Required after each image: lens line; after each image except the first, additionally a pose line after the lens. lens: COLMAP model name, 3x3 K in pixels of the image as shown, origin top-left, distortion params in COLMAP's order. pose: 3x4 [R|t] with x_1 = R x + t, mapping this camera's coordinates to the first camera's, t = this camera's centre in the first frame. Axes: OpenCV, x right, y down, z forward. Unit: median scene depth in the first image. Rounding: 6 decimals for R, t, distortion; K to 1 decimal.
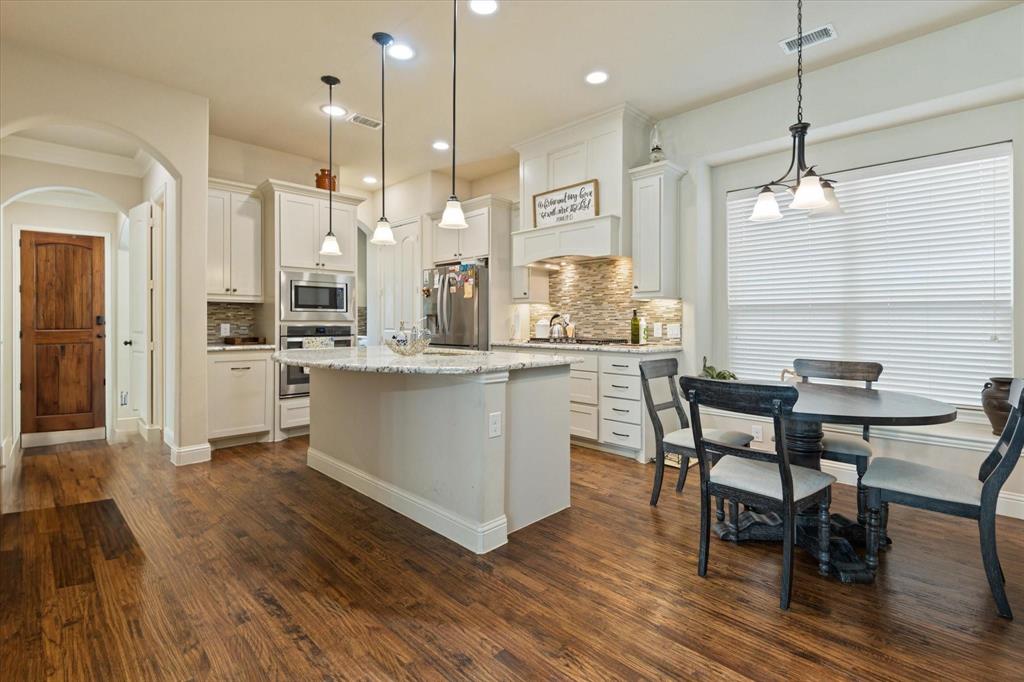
lens RADIAL K [[465.7, 0, 504.9], [0, 465.7, 319.2], [0, 0, 1]] dist [0.014374, -0.008776]
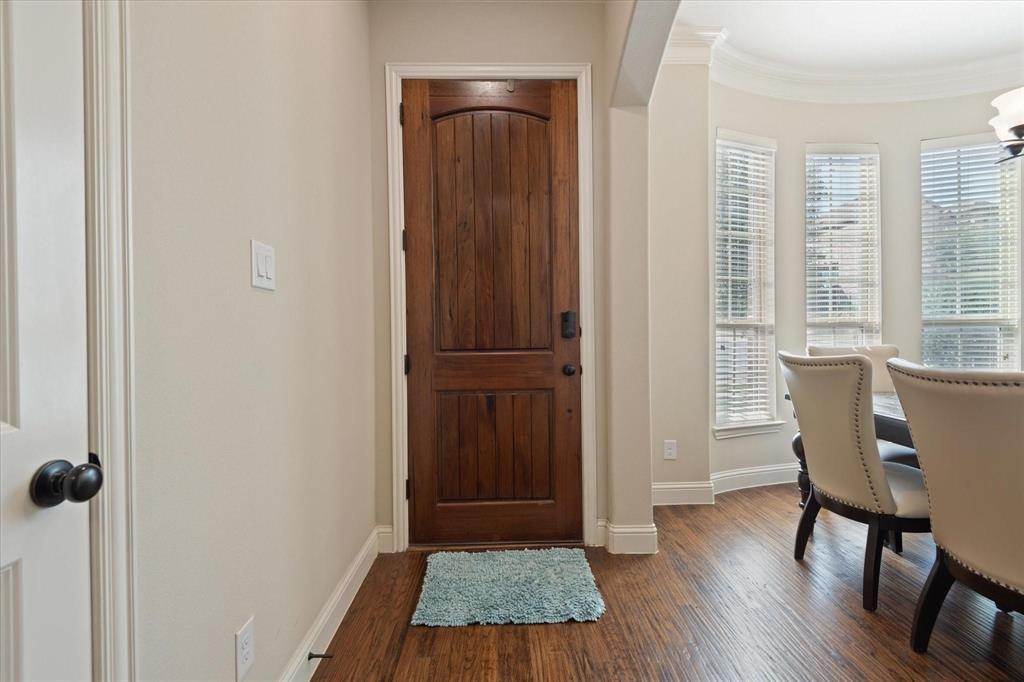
lens RADIAL K [[465.7, 0, 511.3], [0, 465.7, 337.7], [0, 0, 1]] dist [0.014374, -0.008776]
pose [[0.729843, 0.001144, -0.683614, -0.673441], [0.011332, 0.999841, 0.013771, 0.006984], [0.683521, -0.017798, 0.729714, 0.734287]]
